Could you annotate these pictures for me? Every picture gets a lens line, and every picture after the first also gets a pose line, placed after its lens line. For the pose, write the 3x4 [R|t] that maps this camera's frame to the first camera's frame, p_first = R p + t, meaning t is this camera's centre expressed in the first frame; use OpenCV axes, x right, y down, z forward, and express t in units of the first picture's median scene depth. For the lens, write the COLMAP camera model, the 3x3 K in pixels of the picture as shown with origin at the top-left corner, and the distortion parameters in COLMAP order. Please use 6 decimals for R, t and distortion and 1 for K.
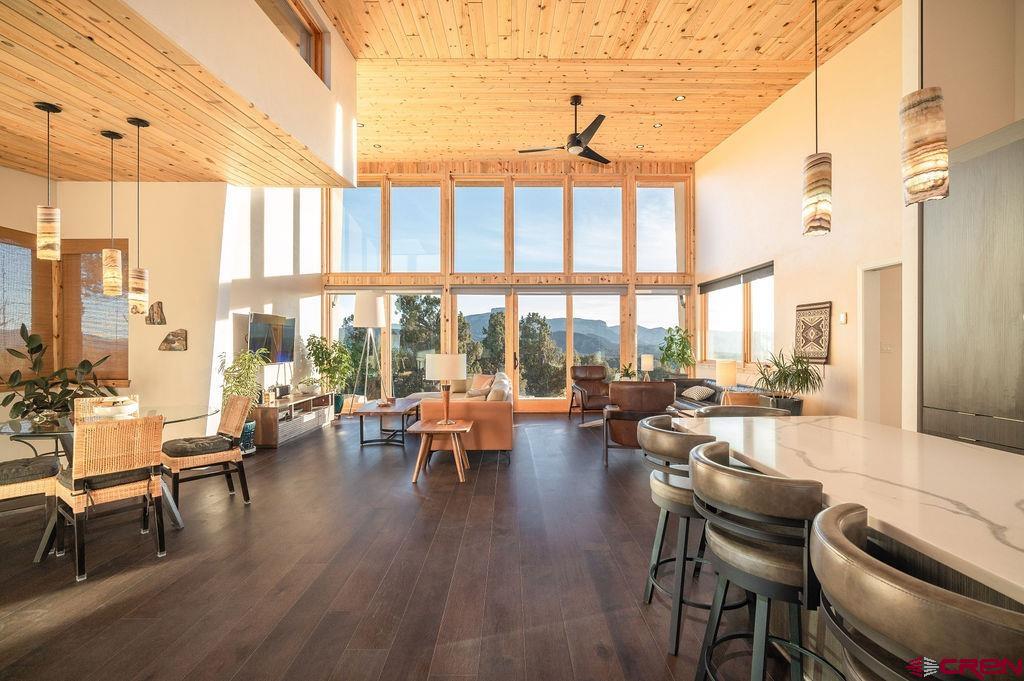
lens RADIAL K [[444.6, 0, 514.3], [0, 444.6, 346.1], [0, 0, 1]] dist [-0.007026, 0.000183]
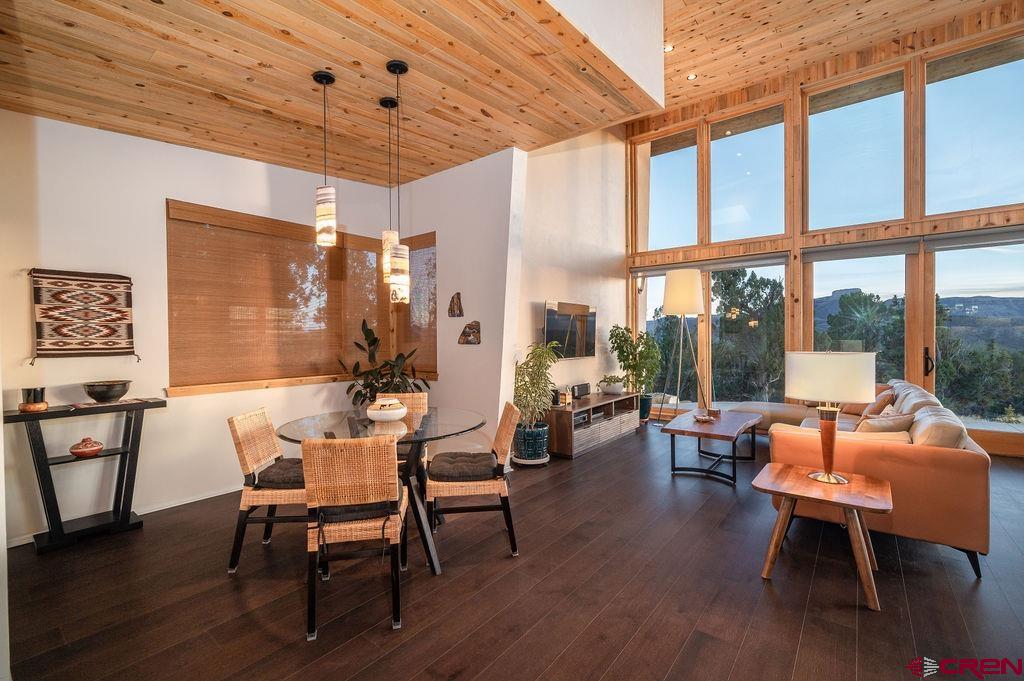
lens RADIAL K [[444.6, 0, 514.6], [0, 444.6, 342.1], [0, 0, 1]] dist [-0.007026, 0.000183]
pose [[0.781046, 0.000877, -0.624473, -0.077767], [0.004965, 0.999959, 0.007614, -0.000384], [0.624454, -0.009047, 0.781009, 0.229093]]
